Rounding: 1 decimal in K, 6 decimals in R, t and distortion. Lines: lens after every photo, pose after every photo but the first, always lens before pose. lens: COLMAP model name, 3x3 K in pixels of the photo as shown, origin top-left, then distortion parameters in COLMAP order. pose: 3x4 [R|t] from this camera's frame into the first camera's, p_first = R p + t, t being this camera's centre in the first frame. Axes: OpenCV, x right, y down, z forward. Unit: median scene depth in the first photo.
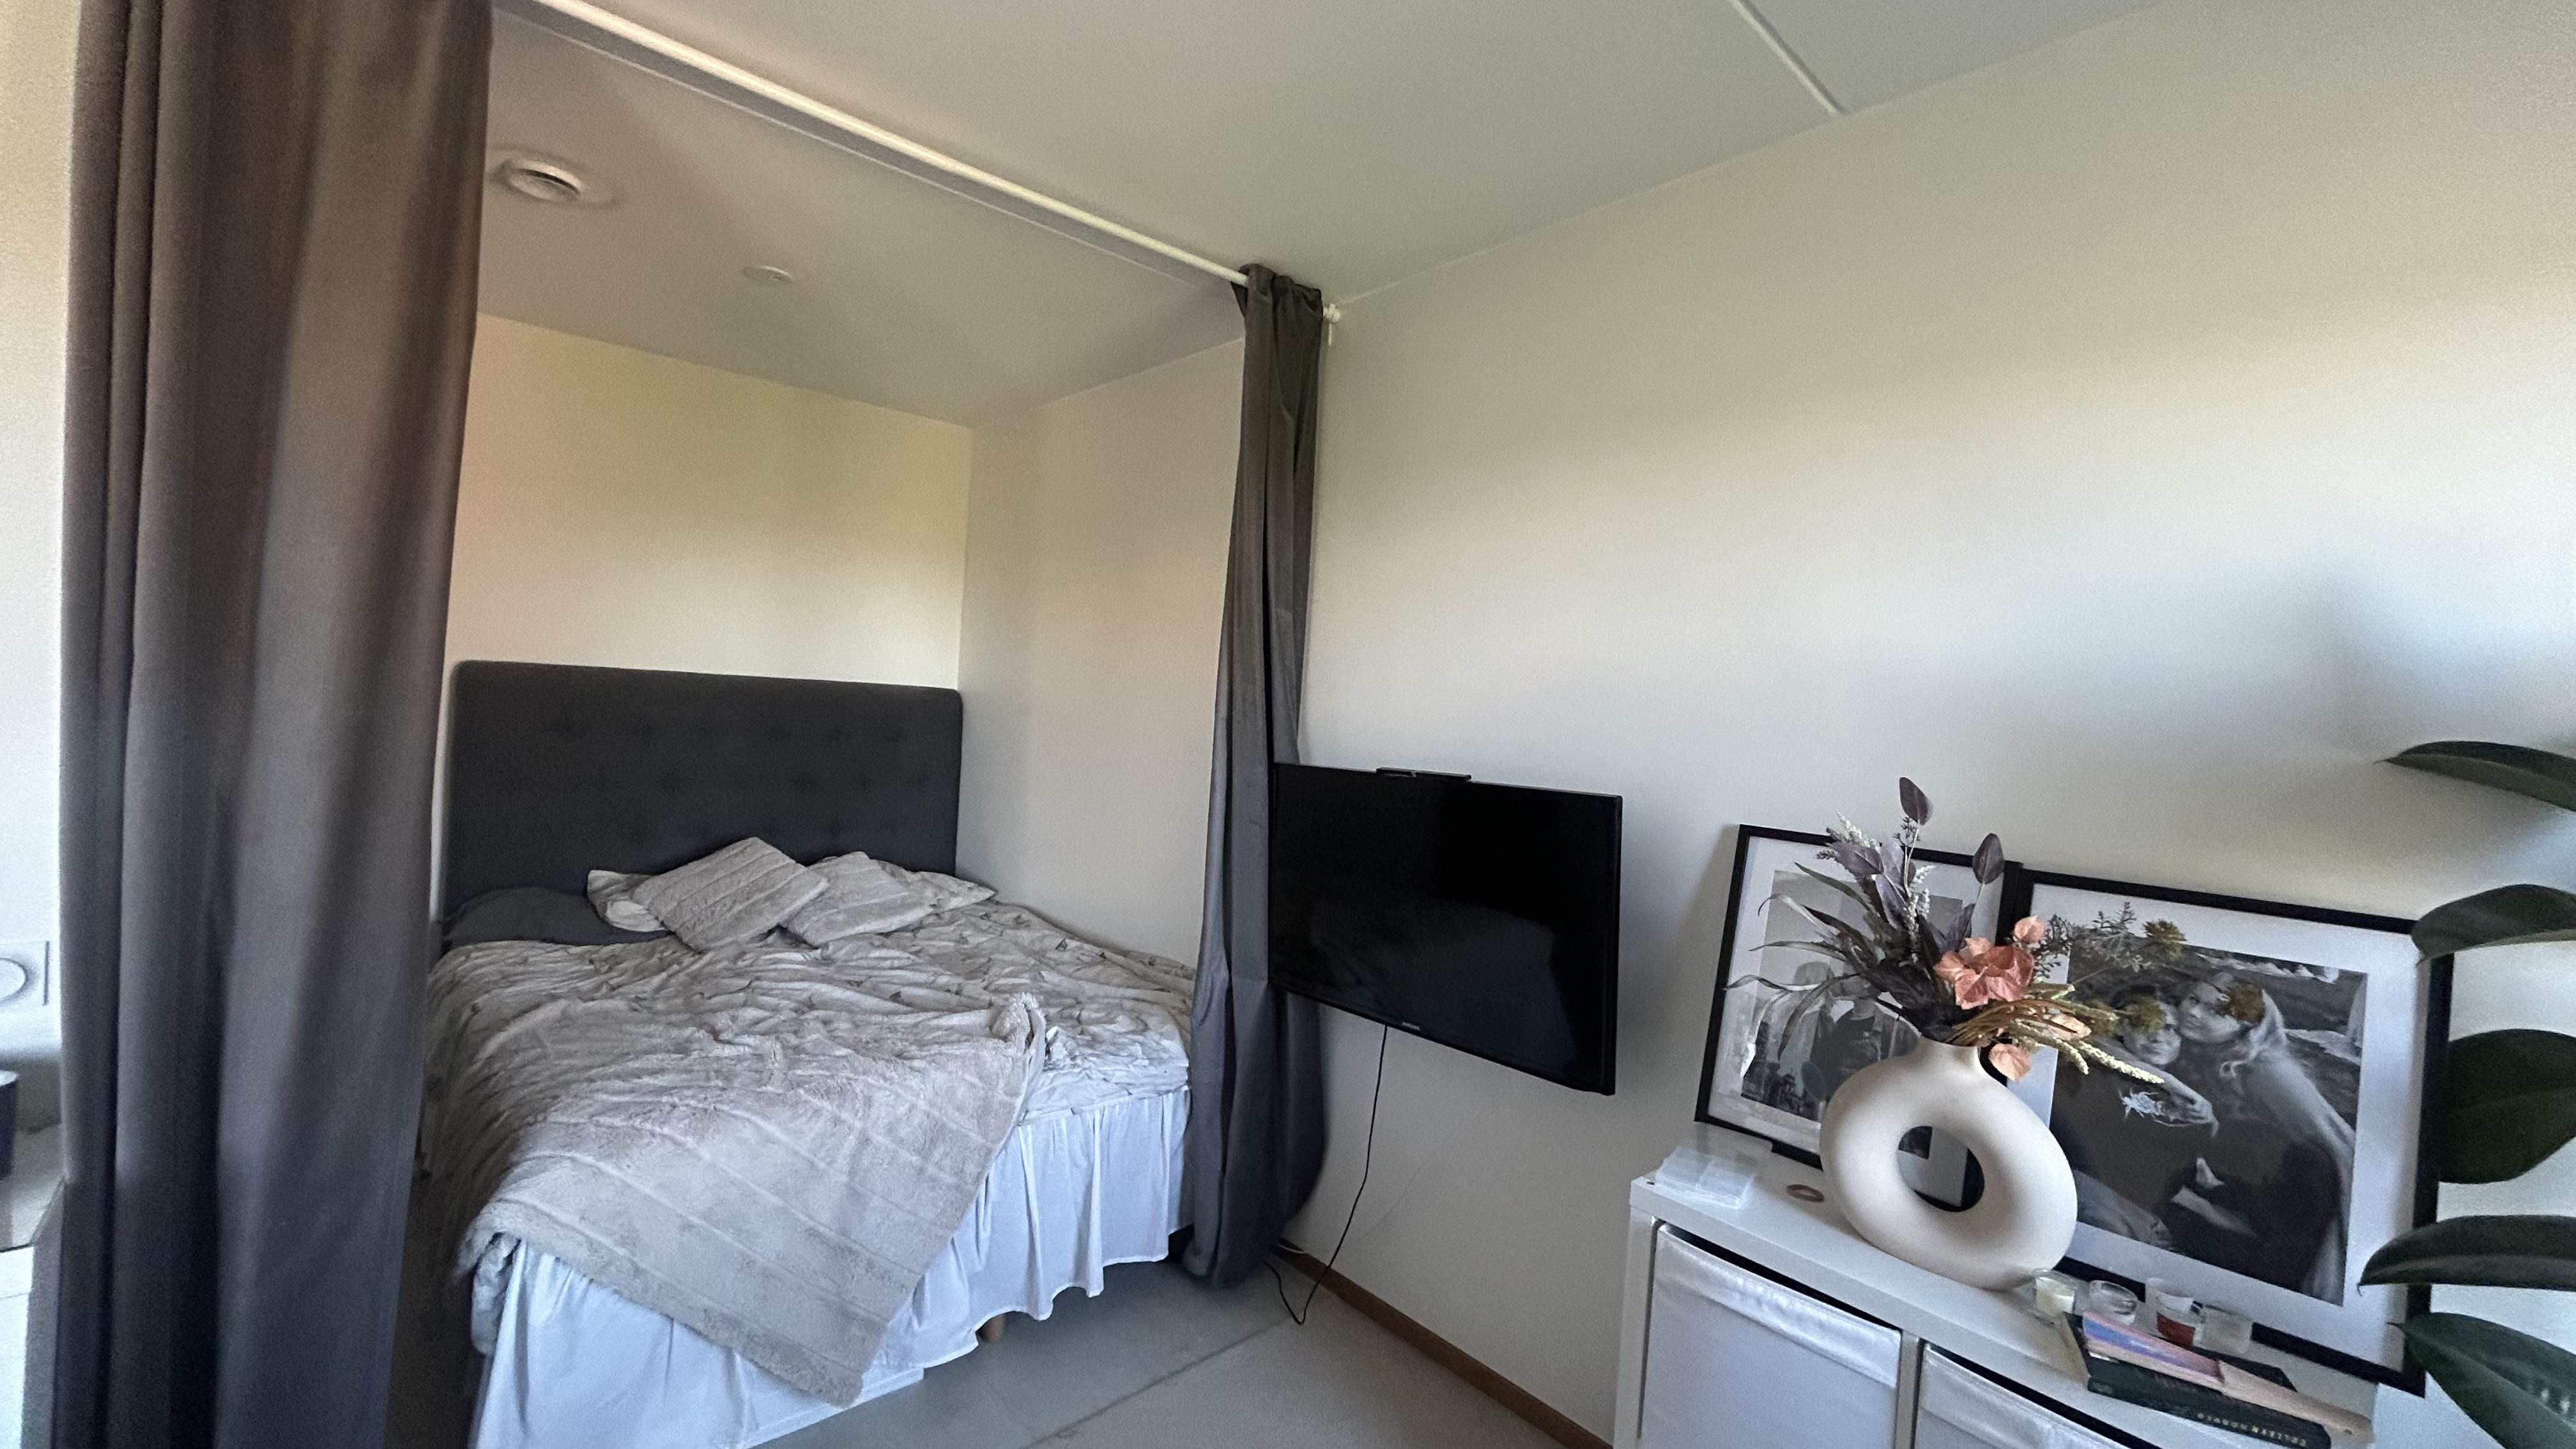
lens RADIAL K [[1027.7, 0, 1275.3], [0, 1027.7, 724.8], [0, 0, 1]] dist [-0.001803, 0.000706]
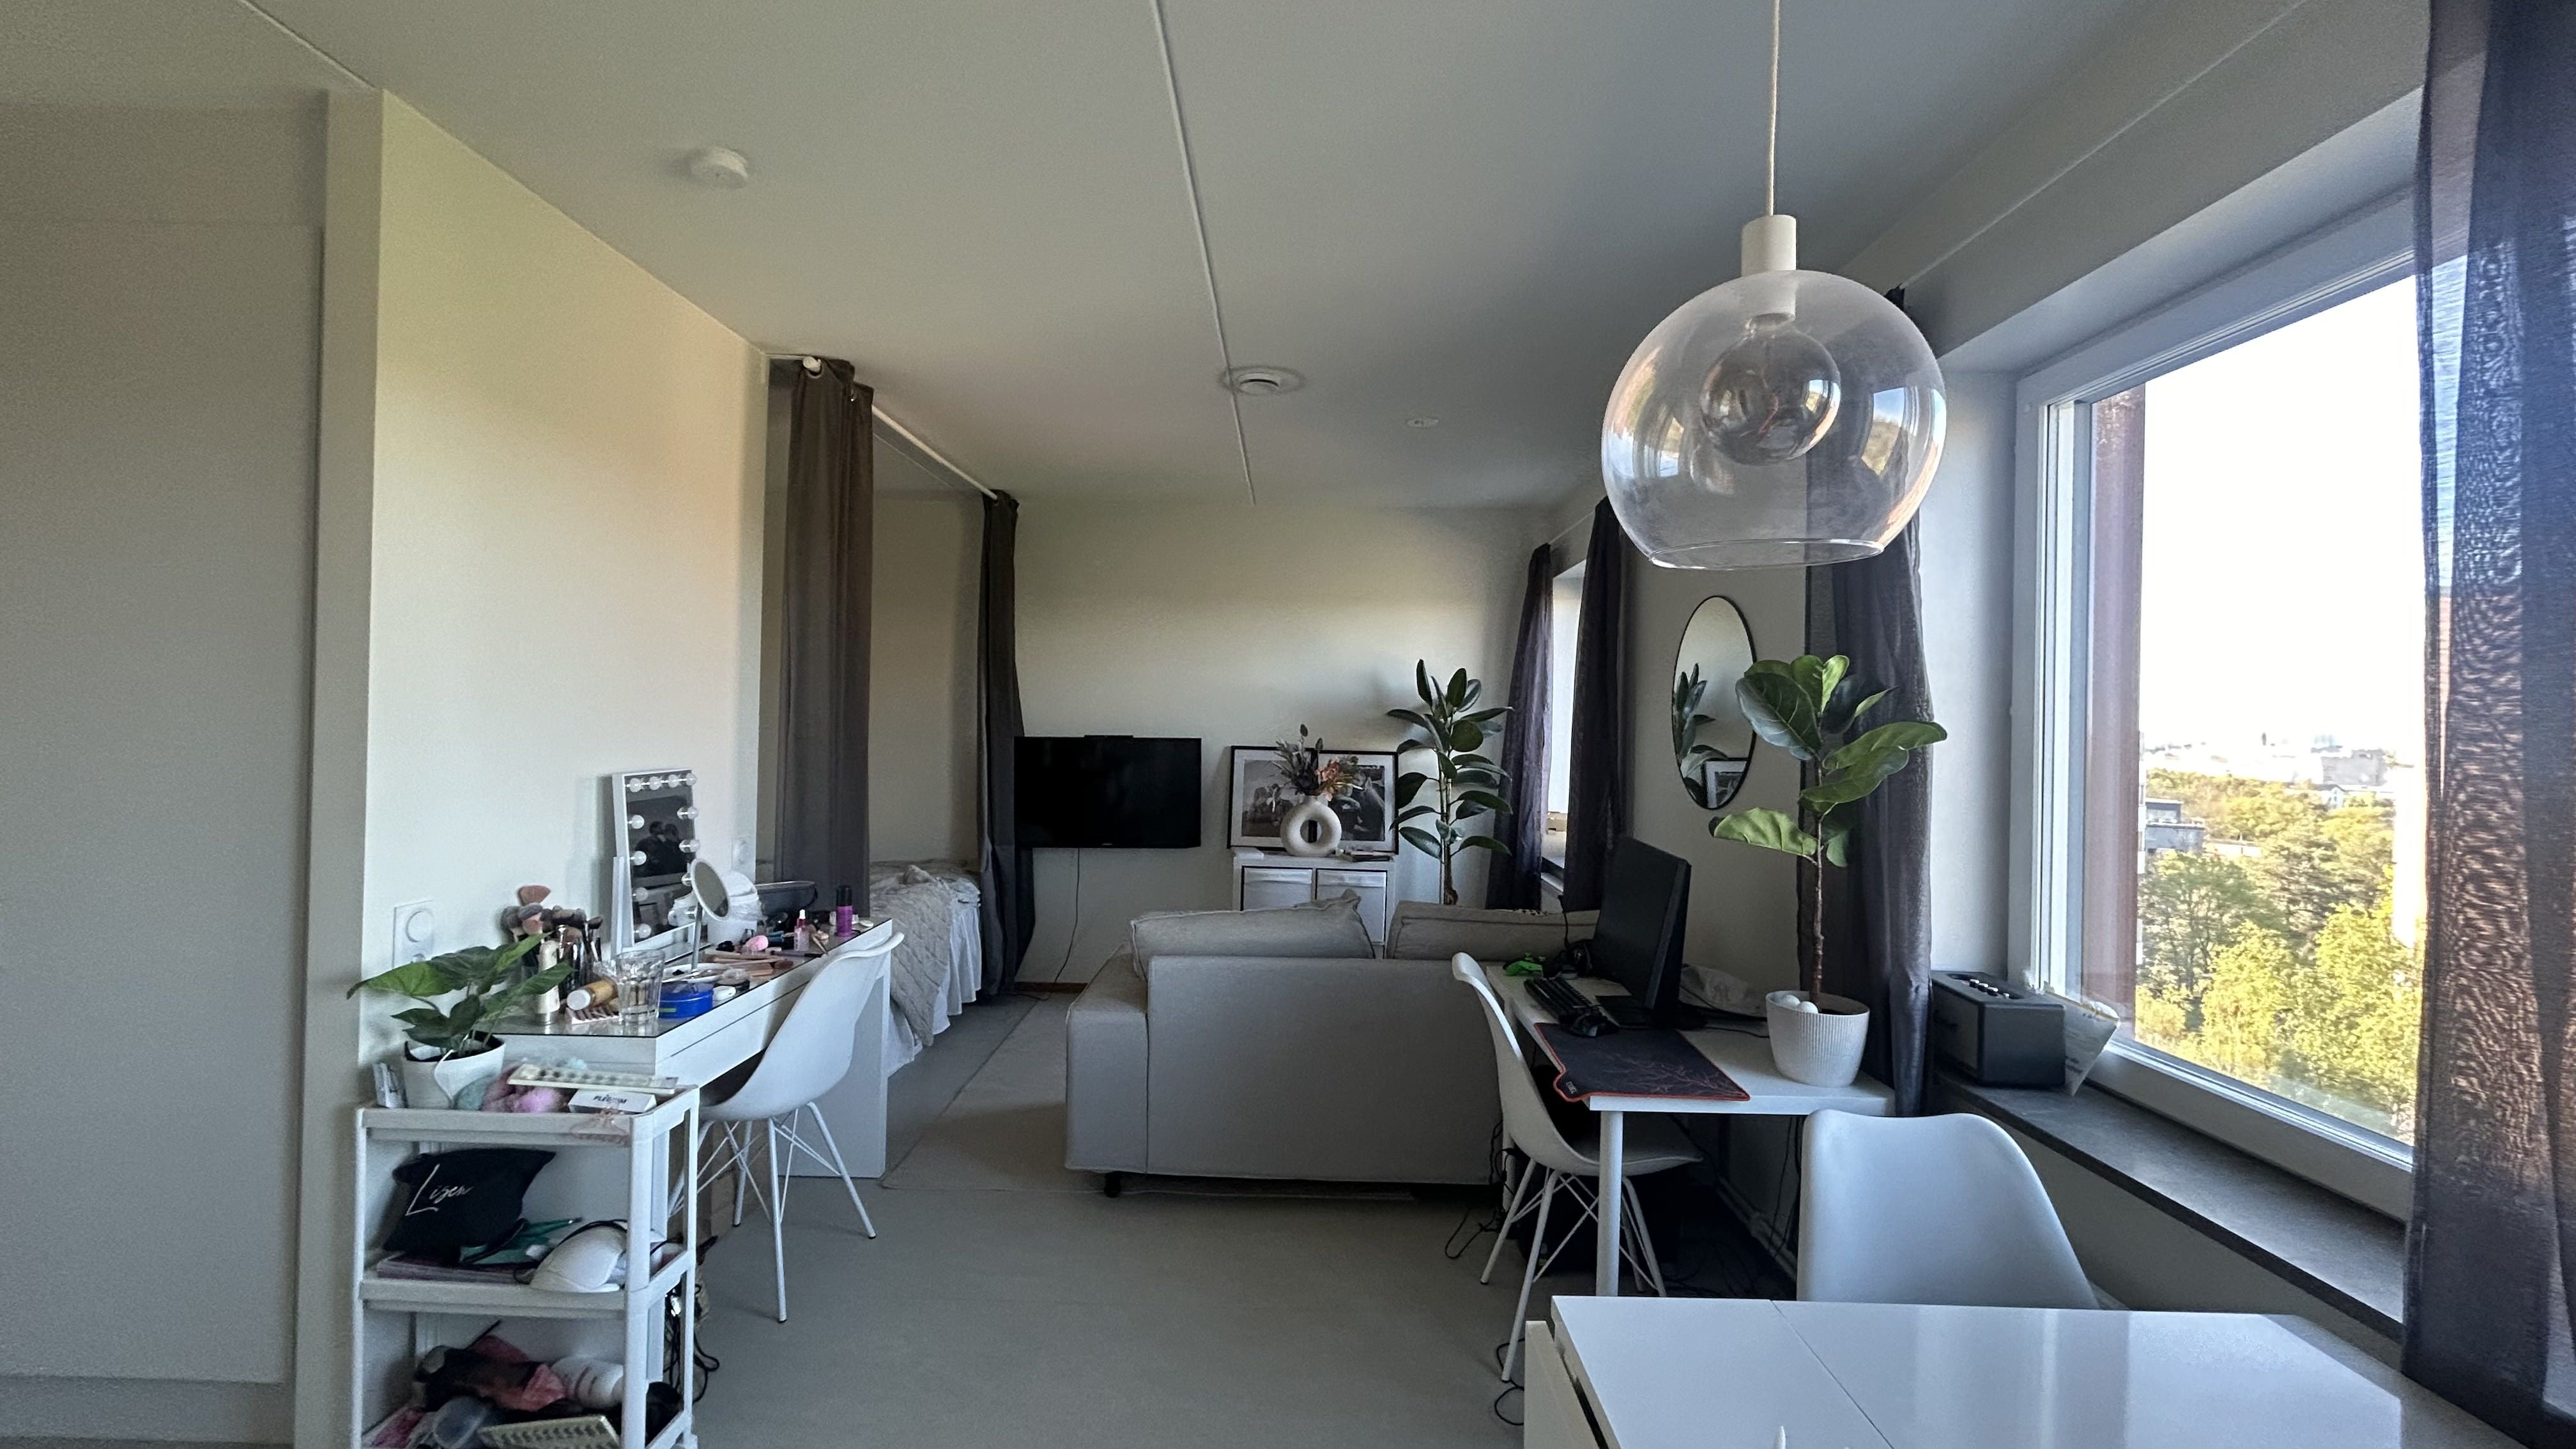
lens RADIAL K [[1027.7, 0, 1289.9], [0, 1027.7, 721.0], [0, 0, 1]] dist [-0.001803, 0.000706]
pose [[0.678075, -0.044409, 0.733650, -2.049111], [0.032224, 0.999009, 0.030689, -0.071956], [-0.734286, 0.002831, 0.678834, -1.414339]]
